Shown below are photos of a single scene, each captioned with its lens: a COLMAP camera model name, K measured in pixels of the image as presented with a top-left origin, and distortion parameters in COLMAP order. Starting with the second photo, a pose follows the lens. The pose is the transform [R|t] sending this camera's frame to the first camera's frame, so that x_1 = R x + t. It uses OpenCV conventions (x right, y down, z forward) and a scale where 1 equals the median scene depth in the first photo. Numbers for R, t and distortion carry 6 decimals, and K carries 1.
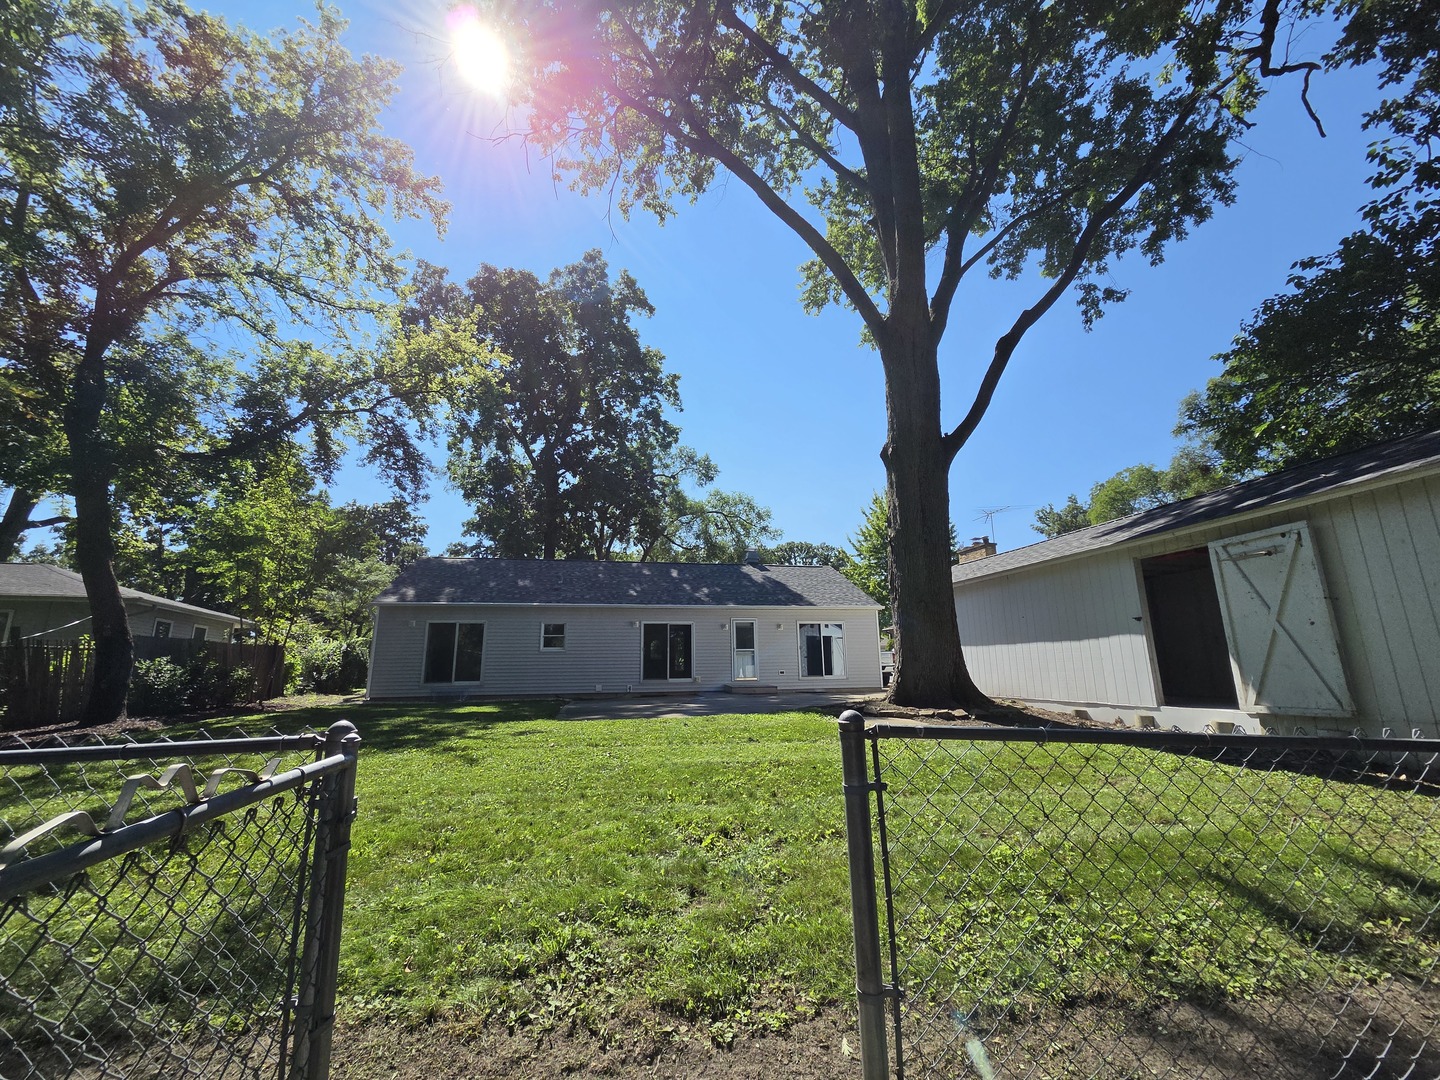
lens RADIAL K [[592.3, 0, 721.0], [0, 592.3, 539.1], [0, 0, 1]] dist [0.004151, 0.000174]
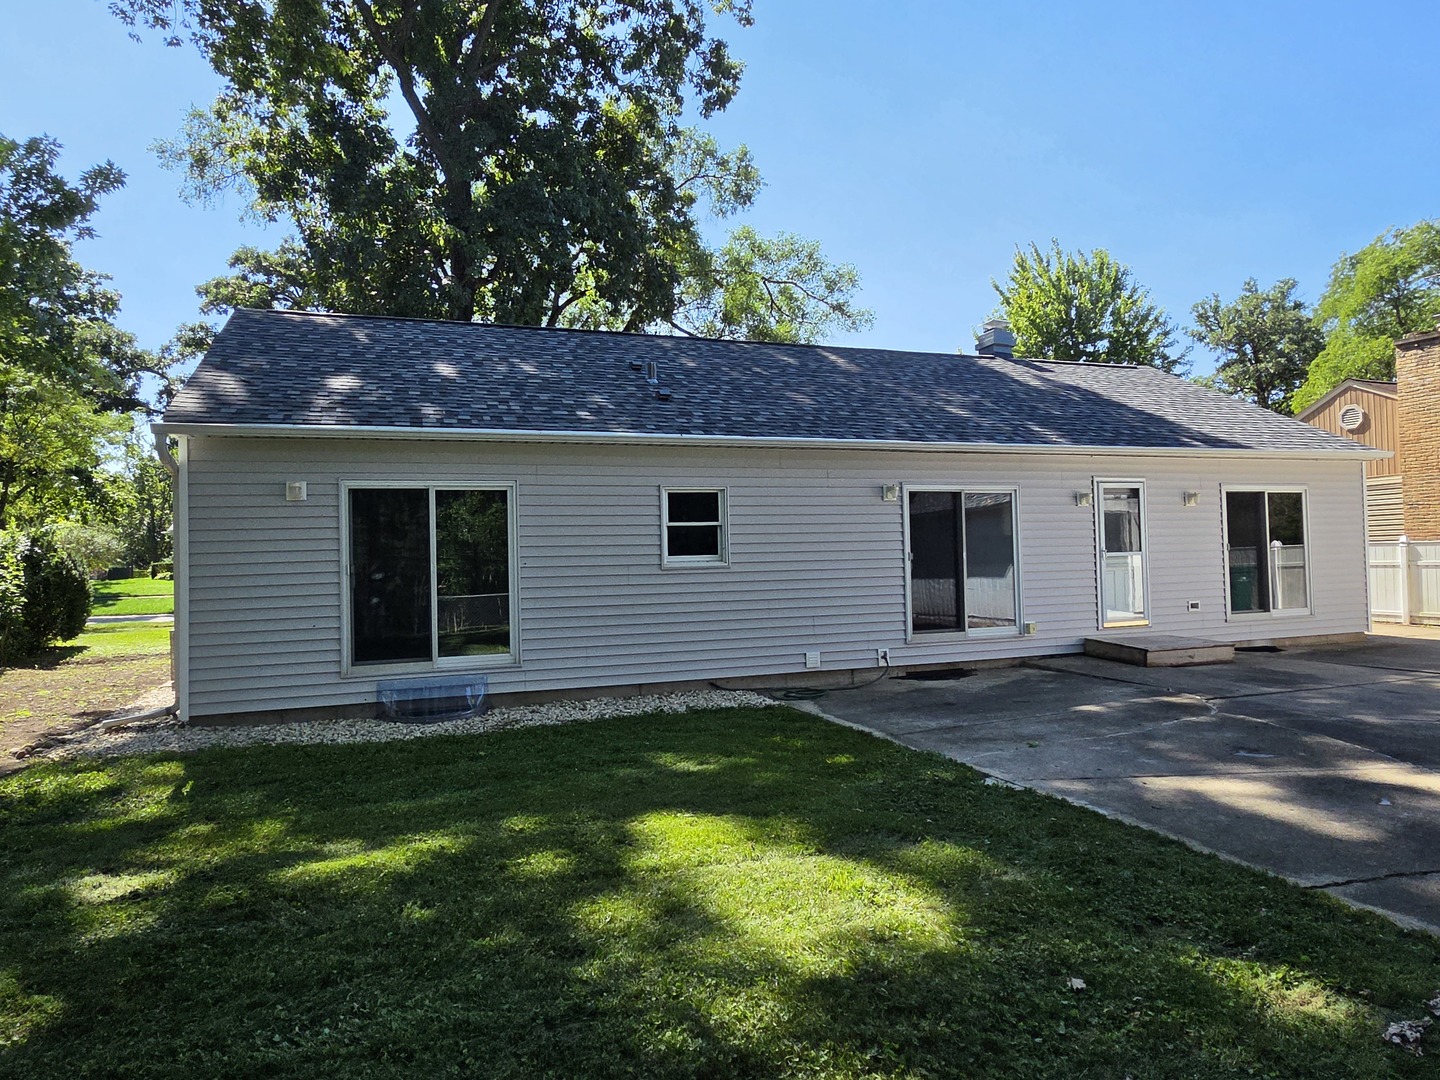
lens RADIAL K [[906.2, 0, 715.3], [0, 906.2, 535.9], [0, 0, 1]] dist [-0.004961, 0.002007]
pose [[0.989141, -0.005481, 0.146870, -0.221925], [-0.023379, 0.980713, 0.194050, 0.039138], [-0.145101, -0.195377, 0.969935, 0.288216]]
